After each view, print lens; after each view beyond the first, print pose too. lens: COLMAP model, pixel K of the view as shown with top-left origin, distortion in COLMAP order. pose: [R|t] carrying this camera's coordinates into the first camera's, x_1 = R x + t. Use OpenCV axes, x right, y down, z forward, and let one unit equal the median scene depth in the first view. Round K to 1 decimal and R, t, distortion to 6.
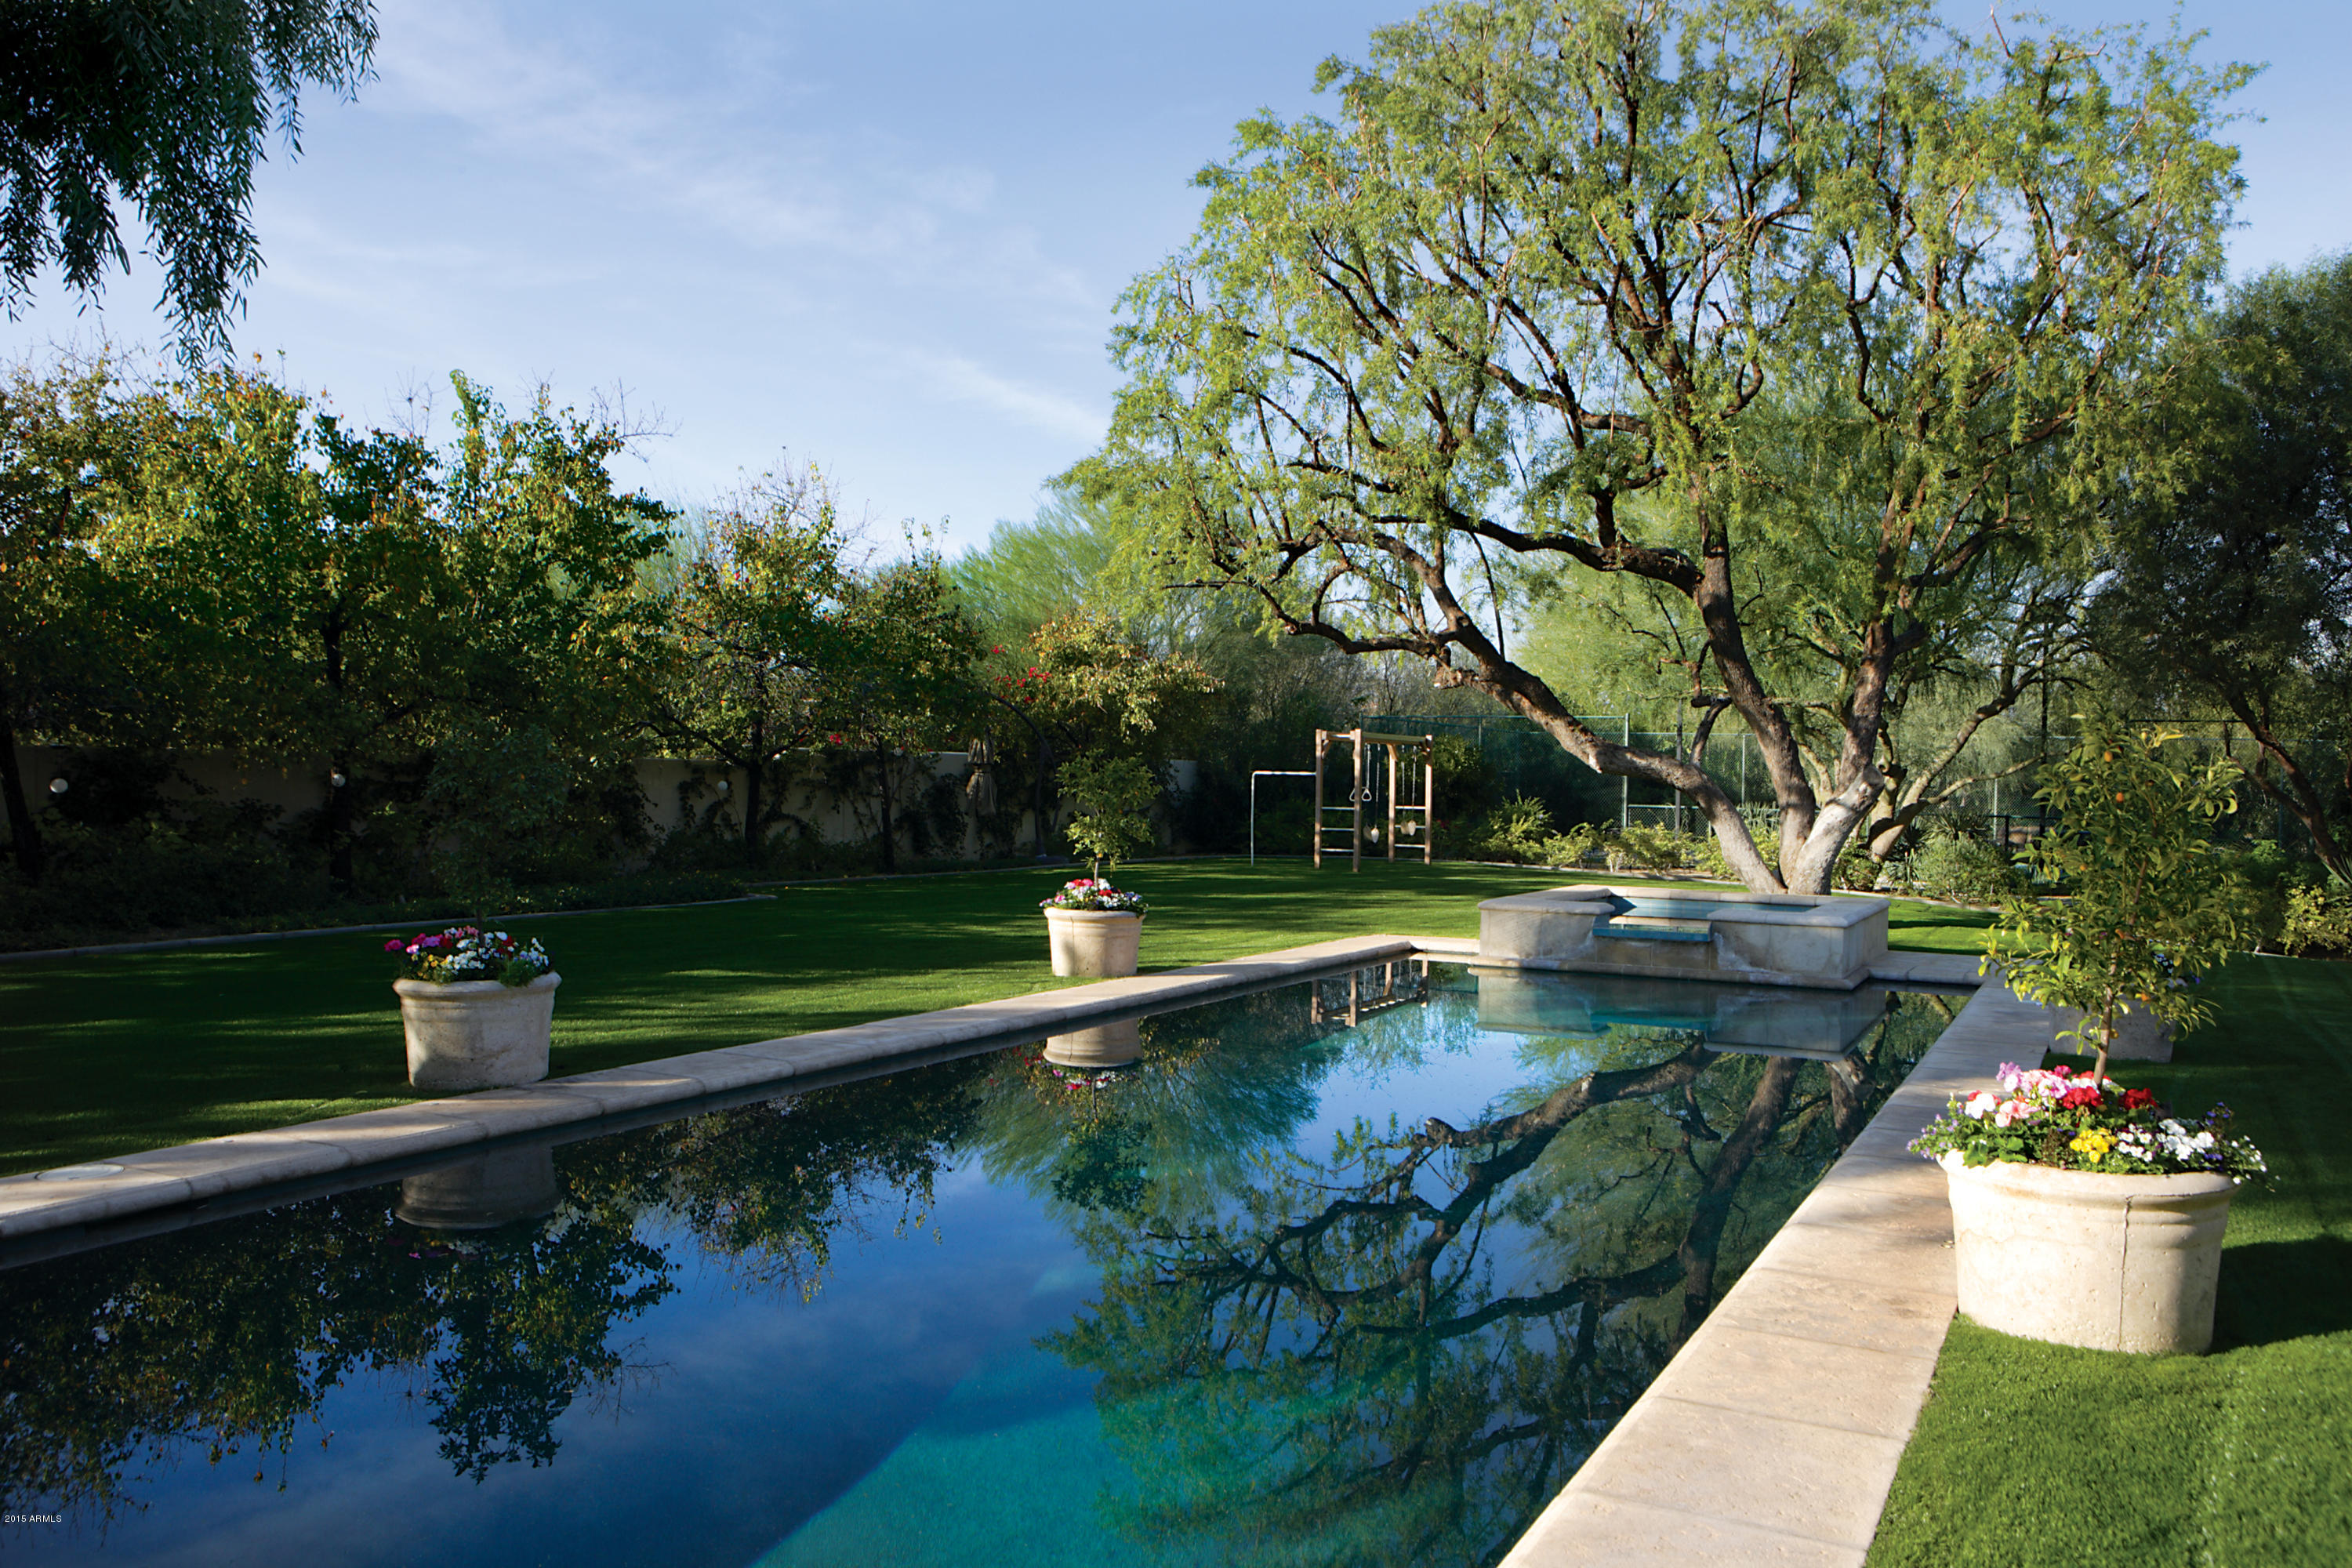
lens RADIAL K [[1801.0, 0, 1176.0], [0, 1801.0, 784.0], [0, 0, 1]] dist [-0.005514, 0.006507]
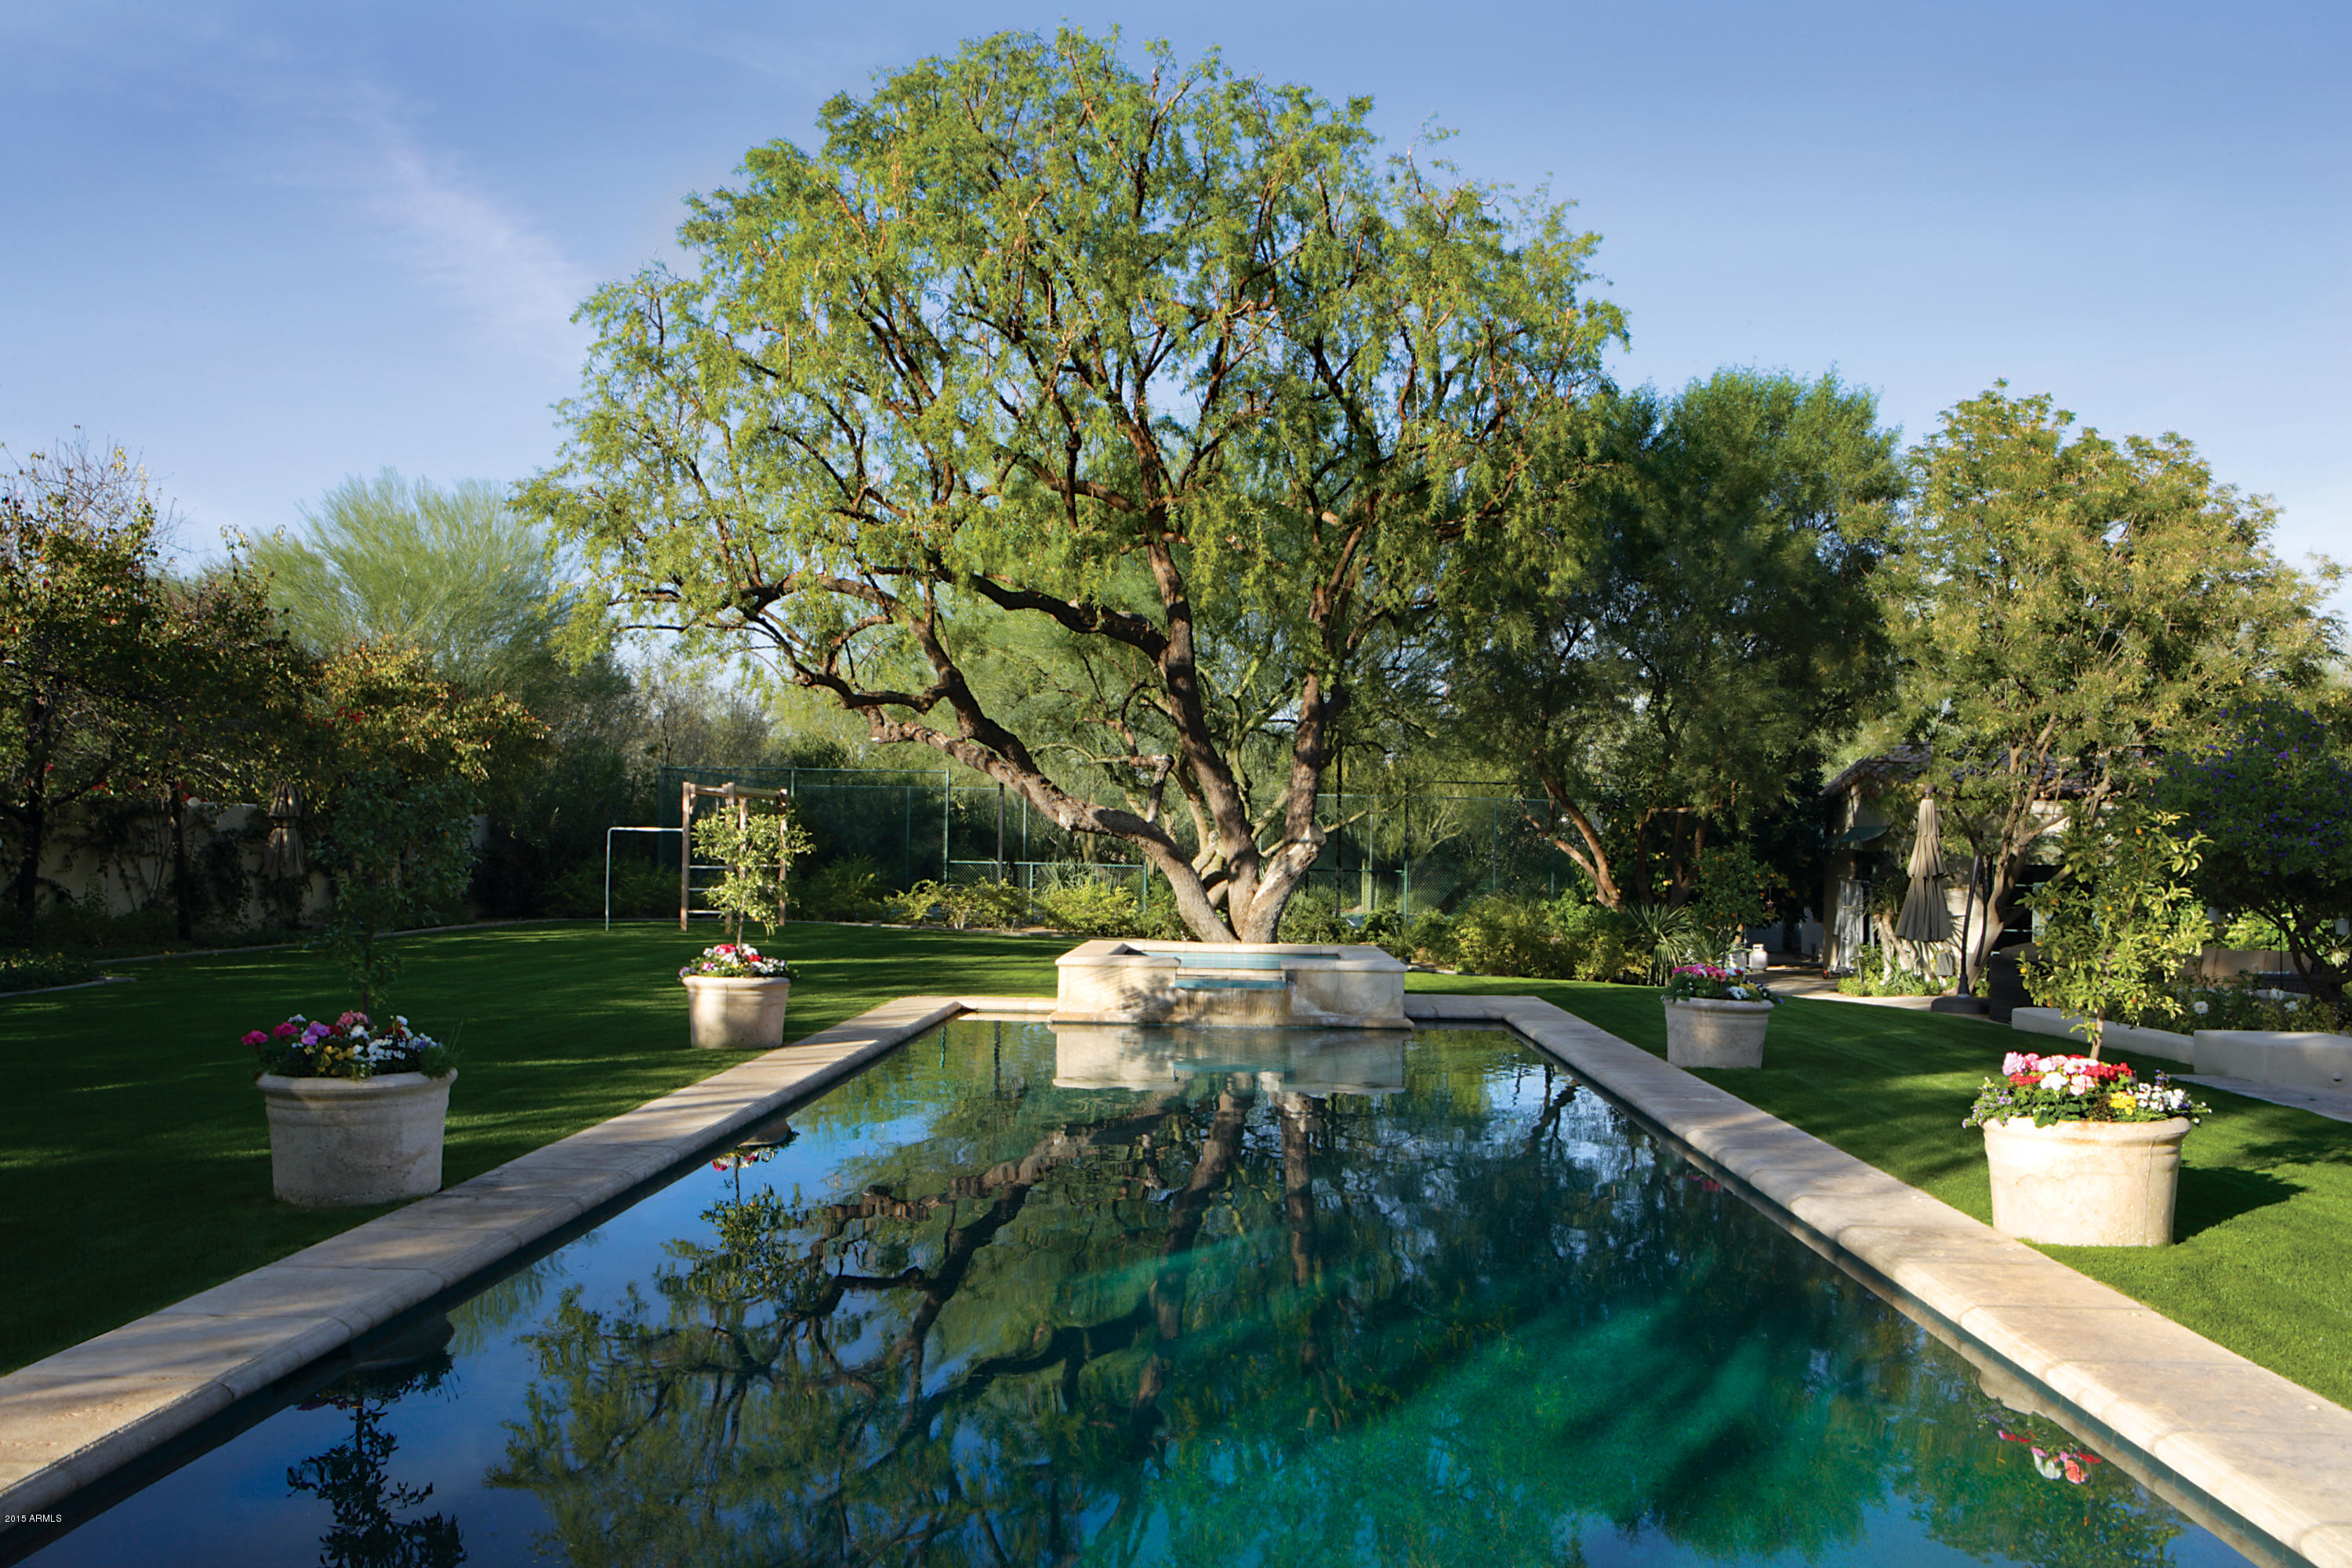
lens RADIAL K [[1941.2, 0, 1176.0], [0, 1941.2, 784.0], [0, 0, 1]] dist [-0.045560, -0.006437]
pose [[0.895789, 0.010875, 0.444346, -0.197774], [0.001419, 0.999626, -0.027325, -0.002260], [-0.444477, 0.025108, 0.895438, -0.004581]]
